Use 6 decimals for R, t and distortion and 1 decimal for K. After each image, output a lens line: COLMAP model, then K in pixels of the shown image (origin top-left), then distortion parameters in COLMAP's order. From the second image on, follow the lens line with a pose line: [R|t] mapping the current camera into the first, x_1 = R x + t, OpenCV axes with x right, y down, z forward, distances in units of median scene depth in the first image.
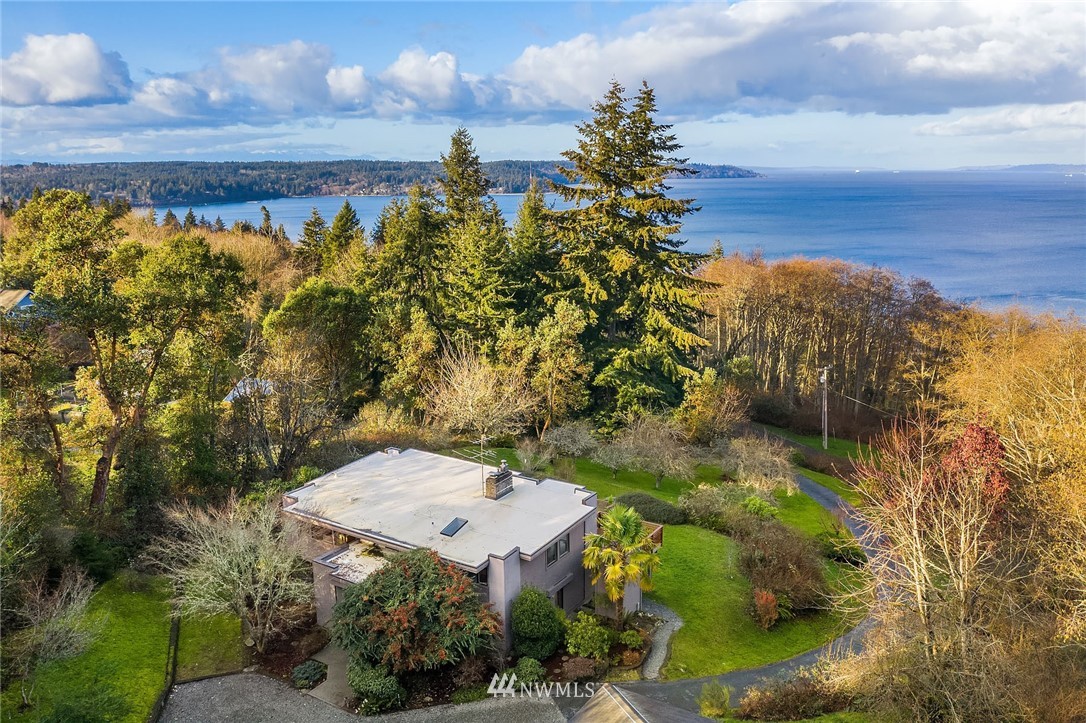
lens RADIAL K [[873.3, 0, 543.7], [0, 873.3, 362.4], [0, 0, 1]] dist [0.002113, -0.012083]
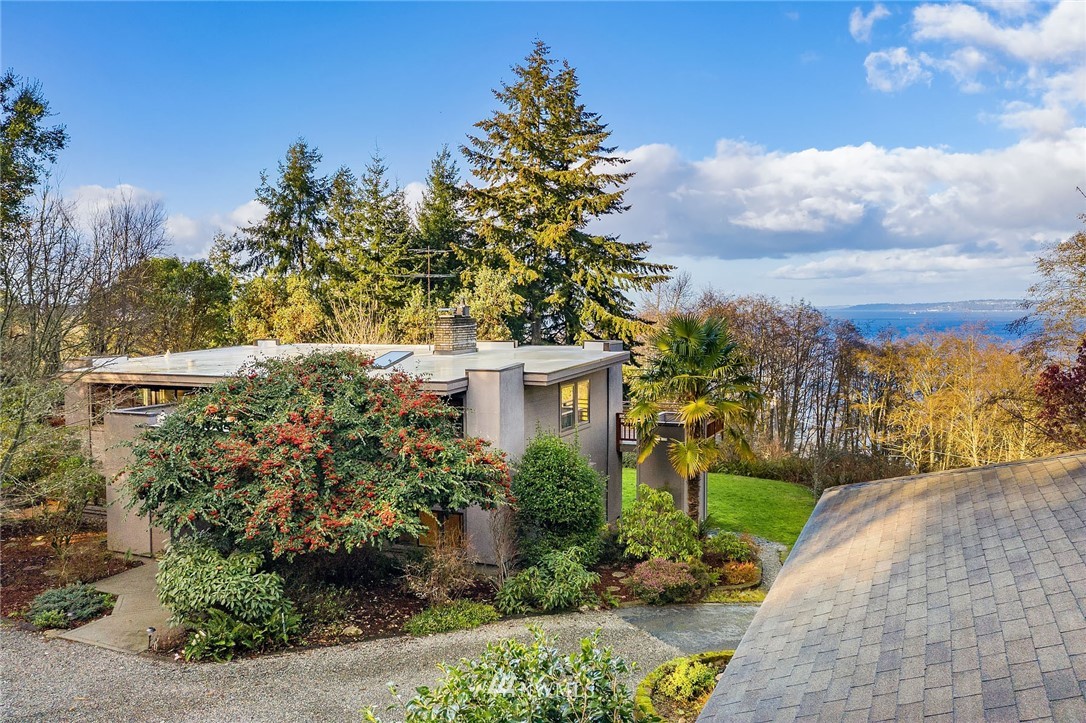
lens RADIAL K [[873.3, 0, 542.7], [0, 873.3, 358.9], [0, 0, 1]] dist [0.002113, -0.012083]
pose [[0.989103, 0.004467, 0.147160, -0.093158], [0.018887, 0.987432, -0.156914, 0.291194], [-0.146012, 0.157984, 0.976587, 0.487939]]
